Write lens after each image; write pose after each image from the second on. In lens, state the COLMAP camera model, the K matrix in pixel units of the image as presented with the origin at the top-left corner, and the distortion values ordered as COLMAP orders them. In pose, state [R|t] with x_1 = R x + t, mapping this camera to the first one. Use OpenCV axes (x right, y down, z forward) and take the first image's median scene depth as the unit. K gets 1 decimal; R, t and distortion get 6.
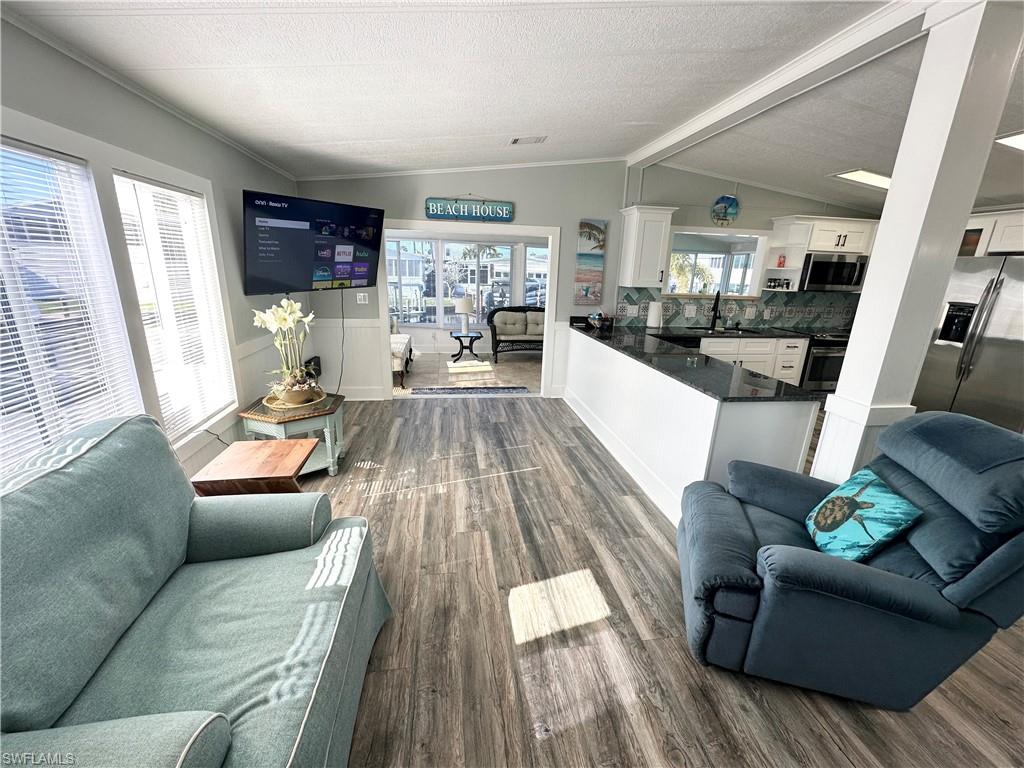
lens RADIAL K [[409.3, 0, 511.9], [0, 409.3, 384.0], [0, 0, 1]] dist [-0.002789, -0.000433]
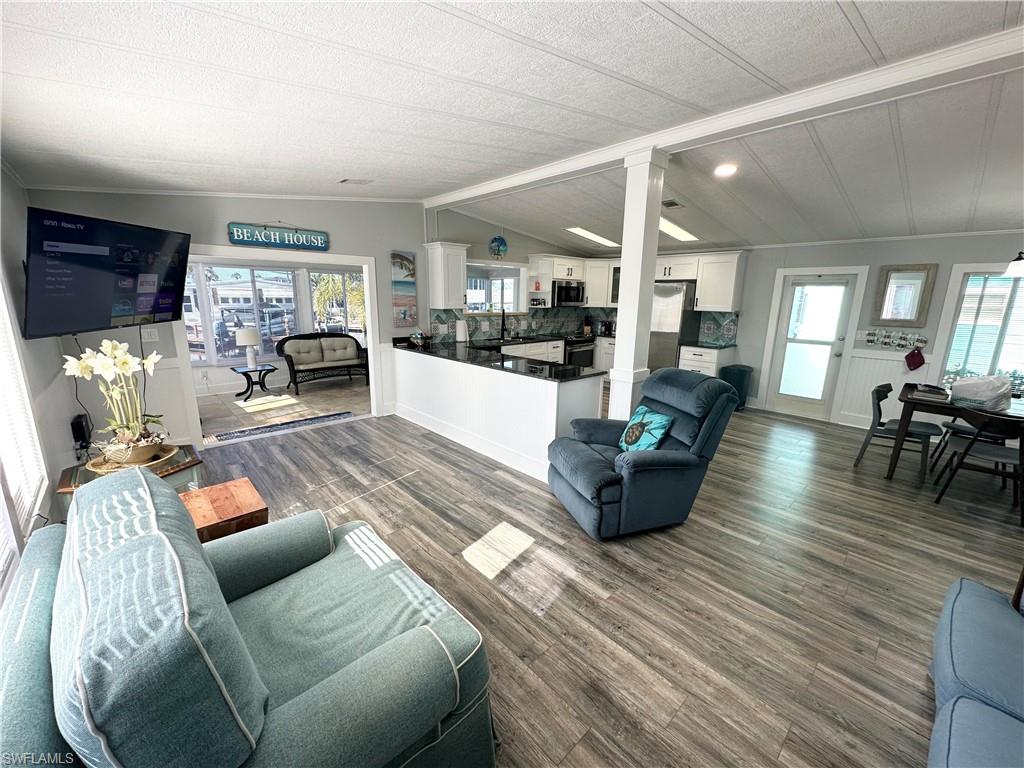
lens RADIAL K [[409.3, 0, 513.2], [0, 409.3, 383.3], [0, 0, 1]] dist [-0.002789, -0.000433]
pose [[0.827528, -0.137053, 0.544440, -0.283401], [0.165062, 0.986280, -0.002609, 0.013534], [-0.536612, 0.092025, 0.838796, -0.103066]]
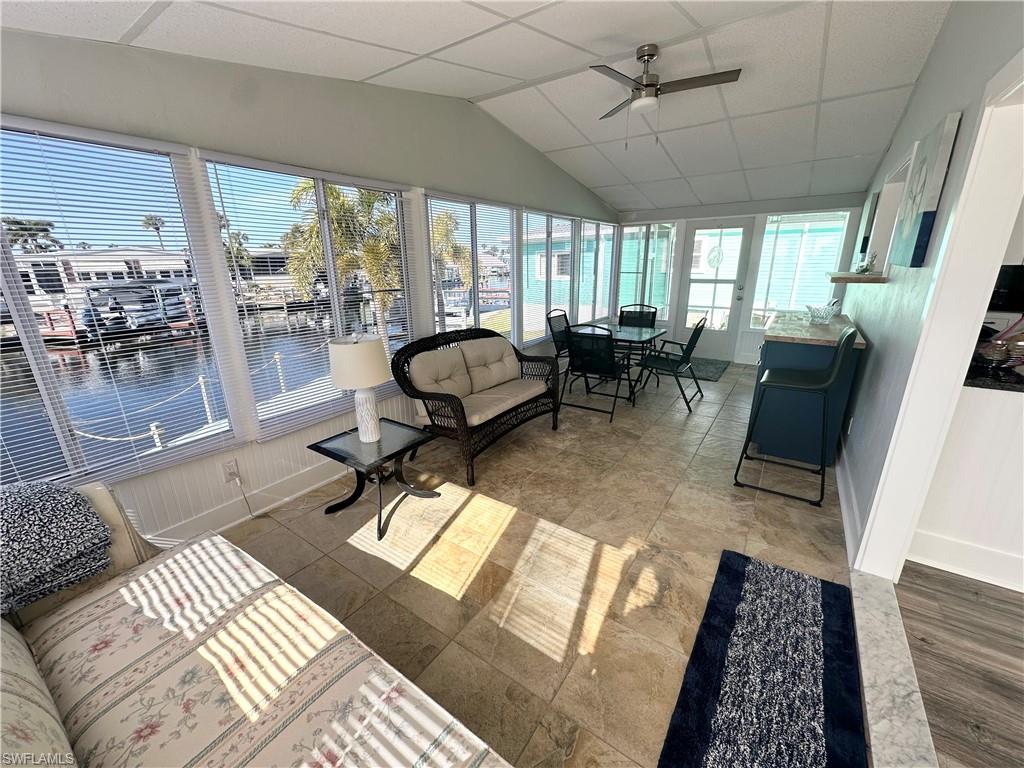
lens RADIAL K [[409.3, 0, 509.5], [0, 409.3, 380.8], [0, 0, 1]] dist [-0.002789, -0.000433]
pose [[0.693120, -0.241354, 0.679215, -0.538846], [0.230166, 0.967055, 0.108758, -0.382846], [-0.683087, 0.080950, 0.725837, 1.414817]]
